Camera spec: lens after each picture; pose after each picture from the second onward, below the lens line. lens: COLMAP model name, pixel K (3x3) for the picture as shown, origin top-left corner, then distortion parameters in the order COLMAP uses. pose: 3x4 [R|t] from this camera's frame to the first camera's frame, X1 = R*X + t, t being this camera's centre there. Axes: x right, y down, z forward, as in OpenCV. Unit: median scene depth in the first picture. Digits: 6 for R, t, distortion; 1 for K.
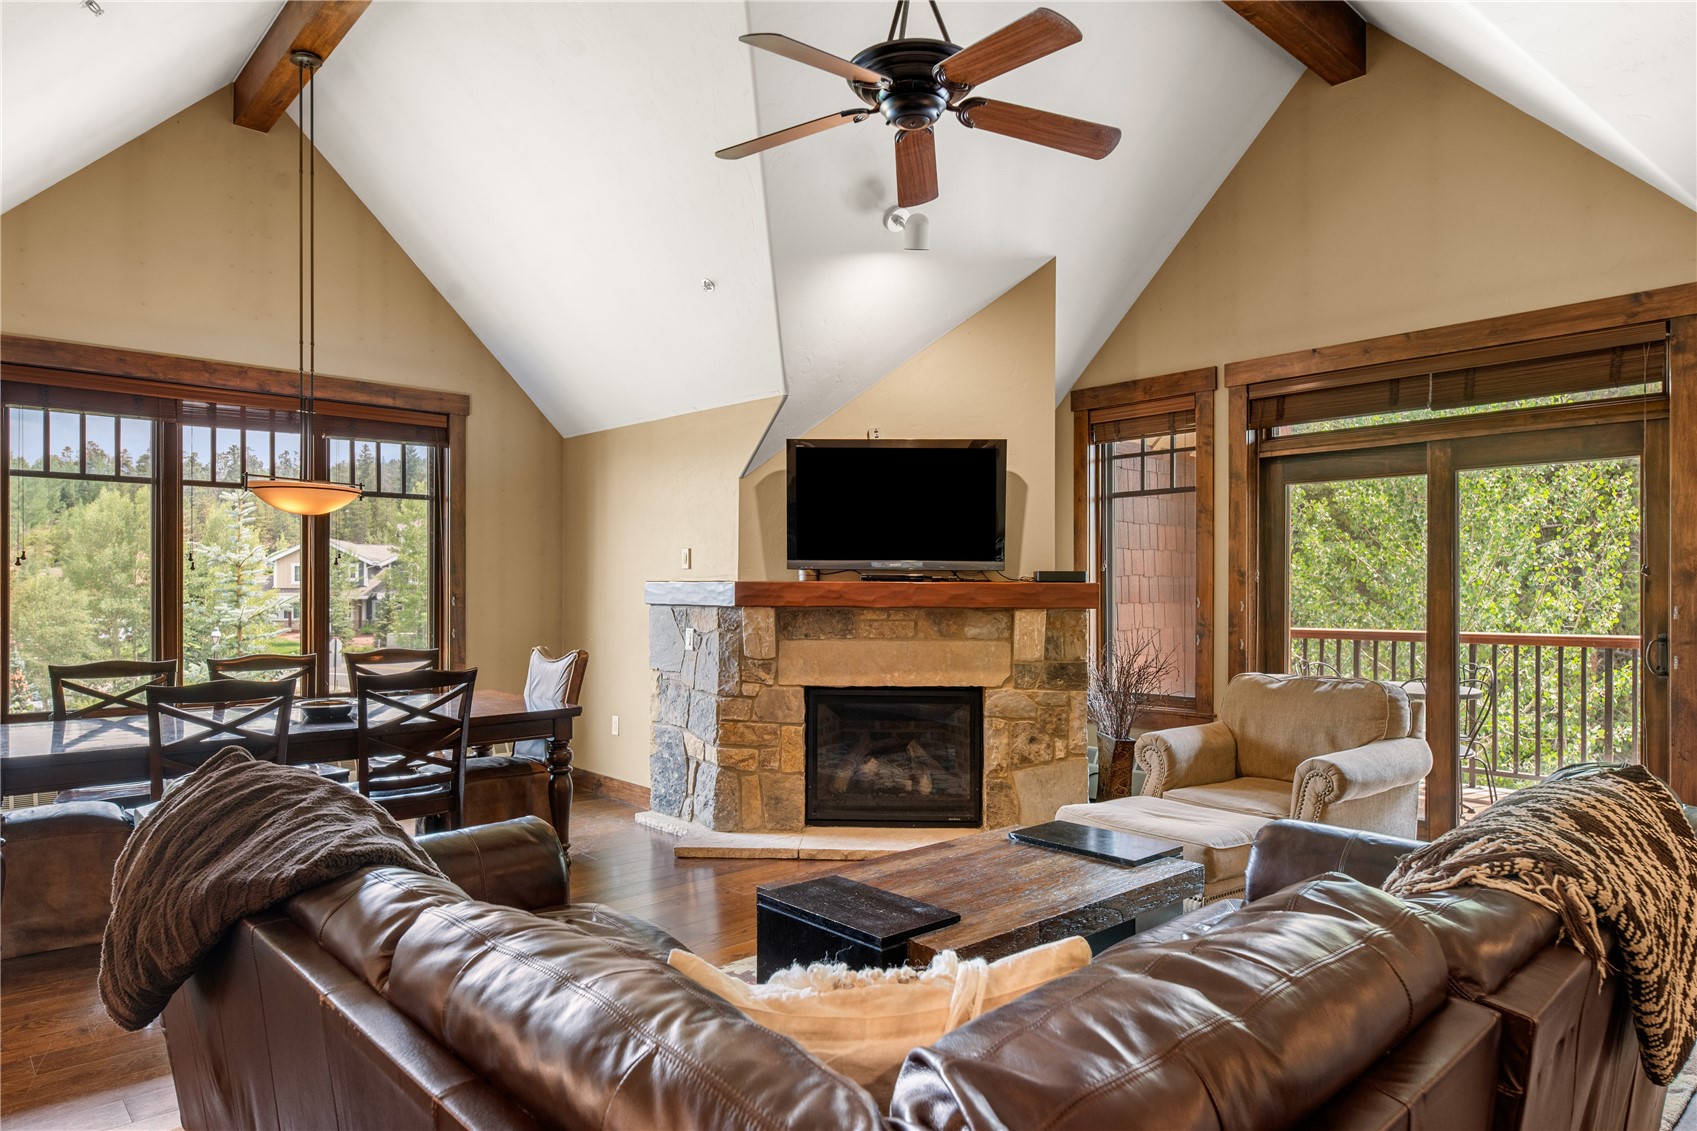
lens RADIAL K [[1040.0, 0, 852.4], [0, 1040.0, 592.5], [0, 0, 1]] dist [0.002372, 0.000860]
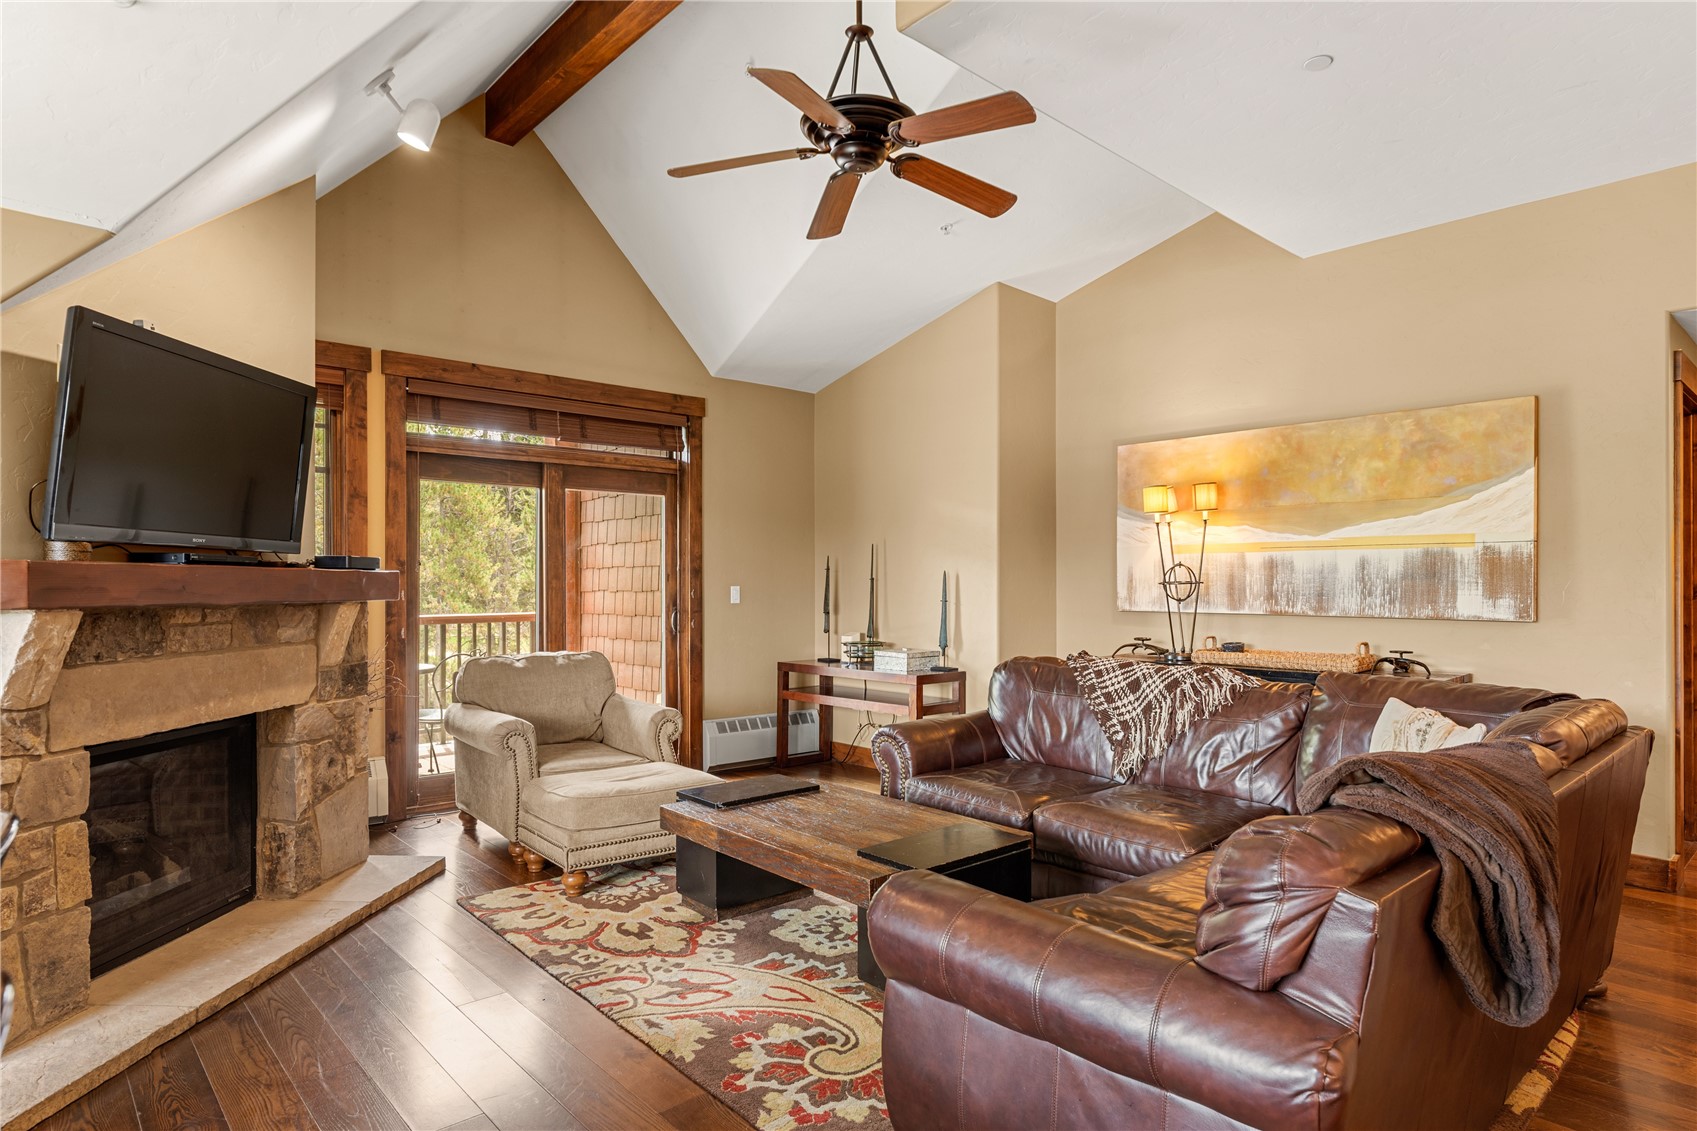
lens RADIAL K [[949.5, 0, 855.9], [0, 949.5, 585.7], [0, 0, 1]] dist [0.000309, -0.000115]
pose [[-0.003296, -0.004387, 0.999985, -0.567985], [0.001178, 0.999990, 0.004391, 0.000197], [-0.999994, 0.001192, -0.003291, 0.584306]]
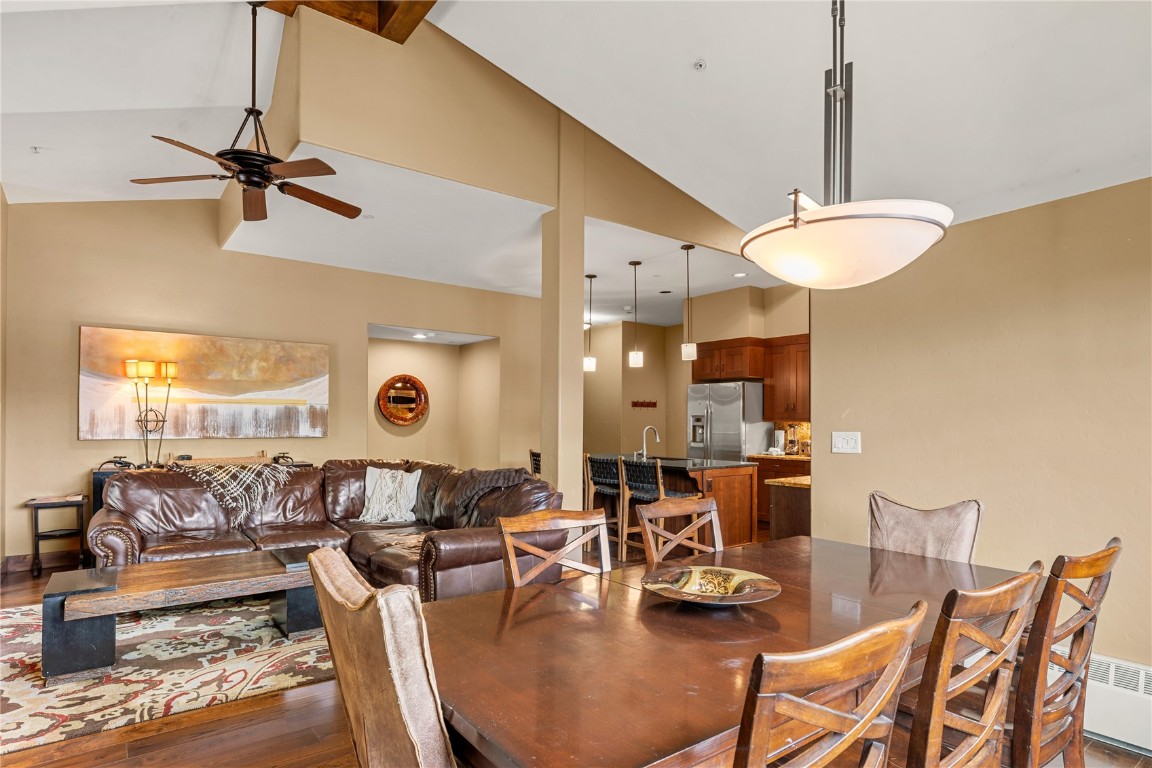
lens RADIAL K [[613.7, 0, 575.2], [0, 613.7, 409.9], [0, 0, 1]] dist [-0.000793, 0.000487]
pose [[-0.996322, -0.004534, 0.085570, -0.387663], [-0.005930, 0.999853, -0.016066, -0.004193], [-0.085485, -0.016514, -0.996203, 1.222095]]
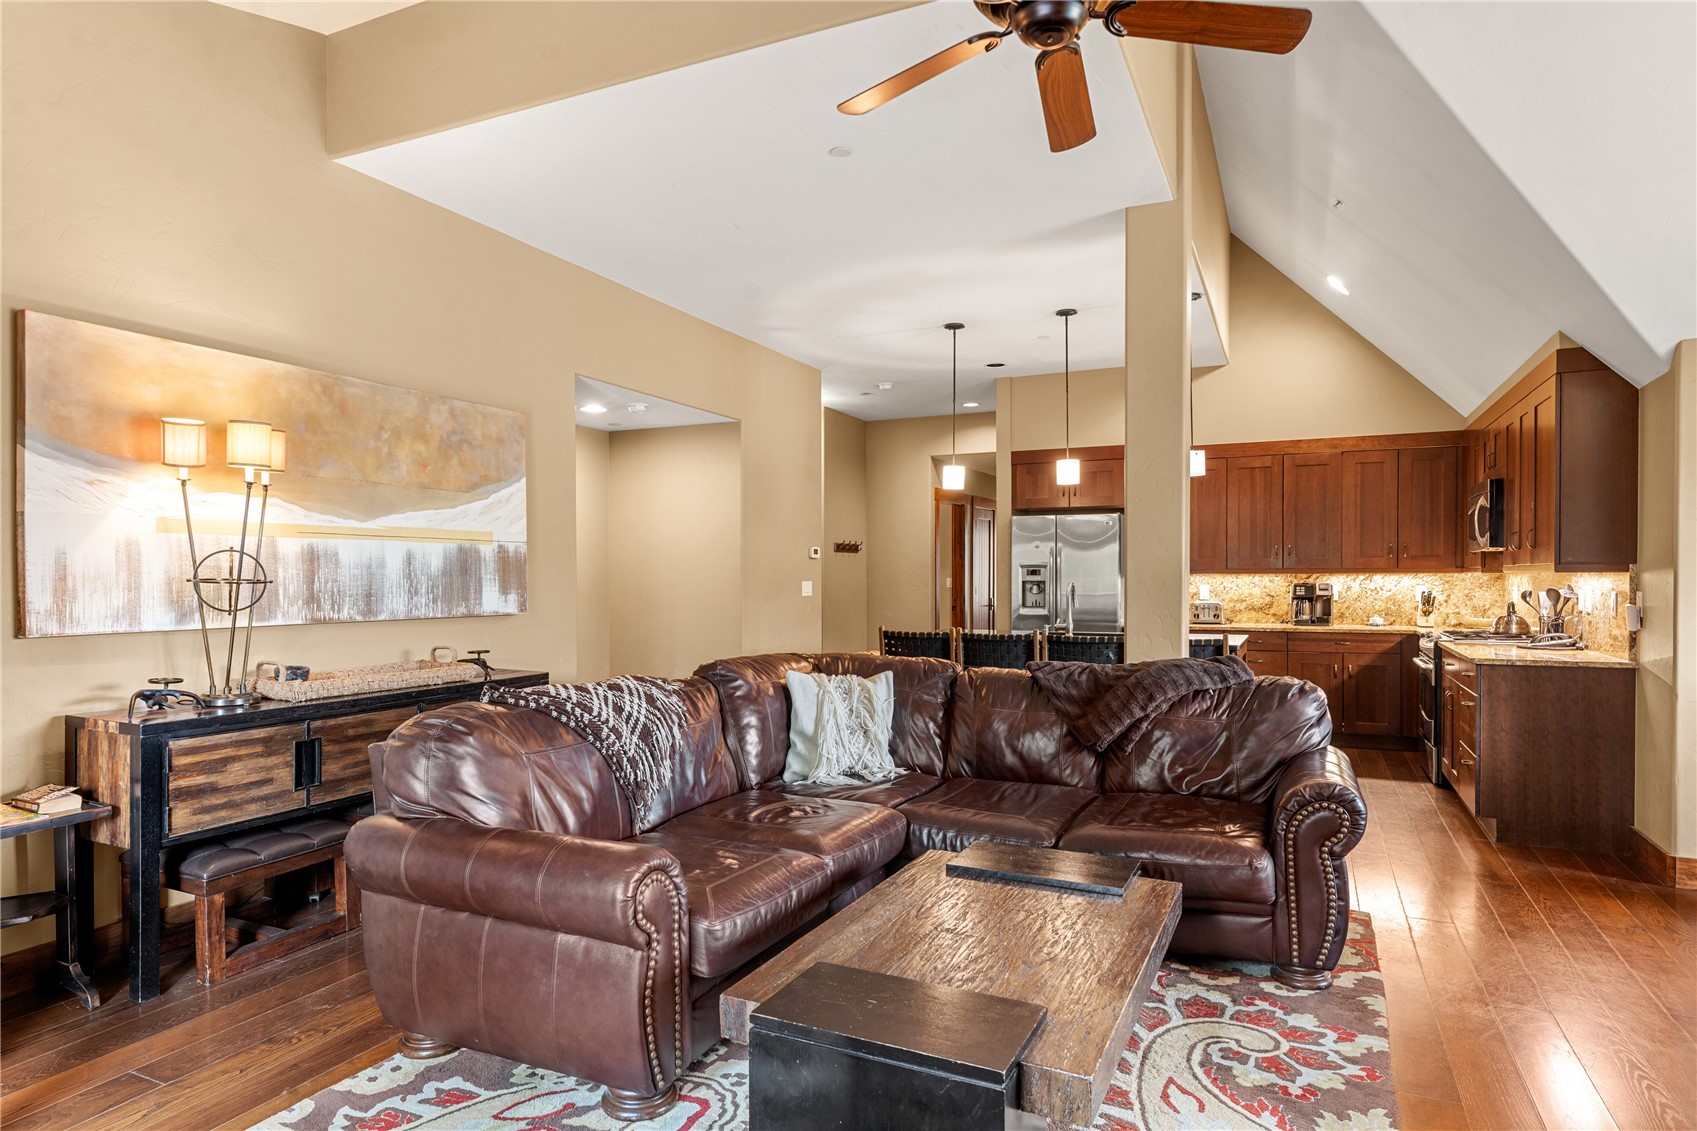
lens RADIAL K [[977.5, 0, 848.5], [0, 977.5, 565.5], [0, 0, 1]] dist [0.004925, -0.000378]
pose [[-0.923523, -0.002843, -0.383532, 0.295074], [0.001325, 0.999943, -0.010602, -0.000928], [0.383540, -0.010299, -0.923467, 0.983290]]
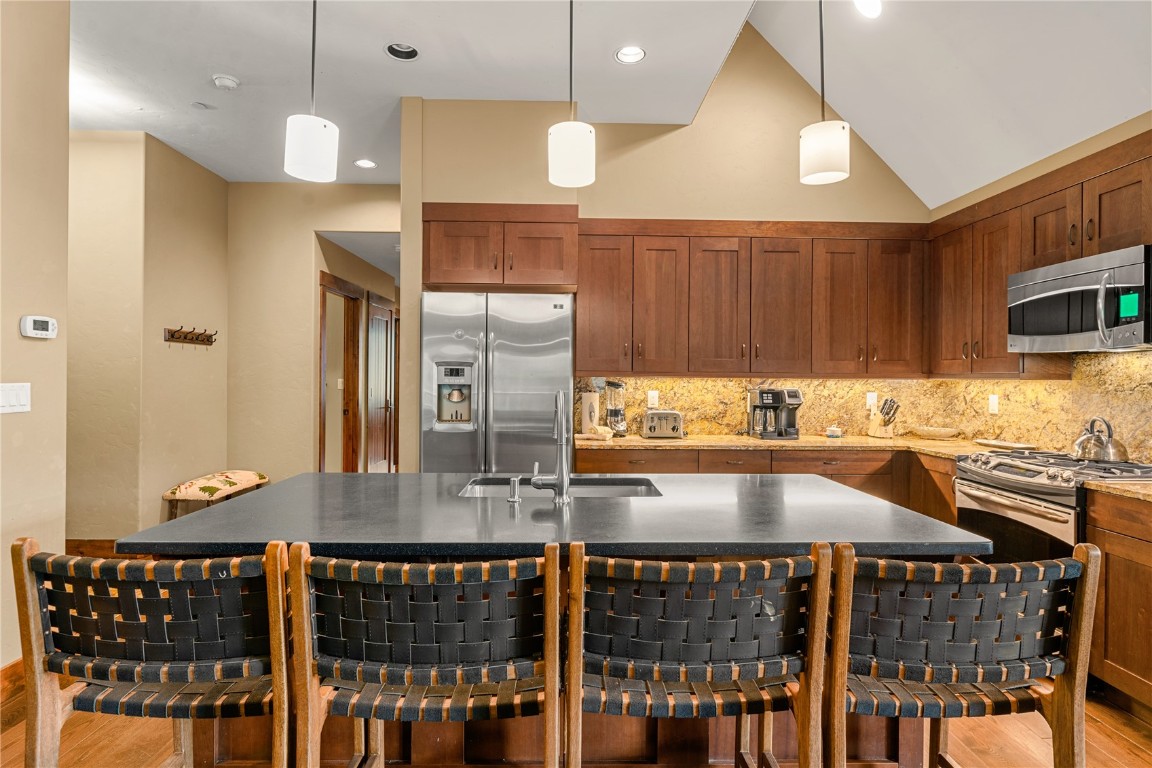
lens RADIAL K [[594.8, 0, 579.3], [0, 594.8, 379.0], [0, 0, 1]] dist [-0.000650, -0.000012]
pose [[-0.655880, -0.006902, -0.754834, -0.153944], [-0.009828, 0.999952, -0.000604, 0.000463], [0.754801, 0.007022, -0.655916, 0.216388]]
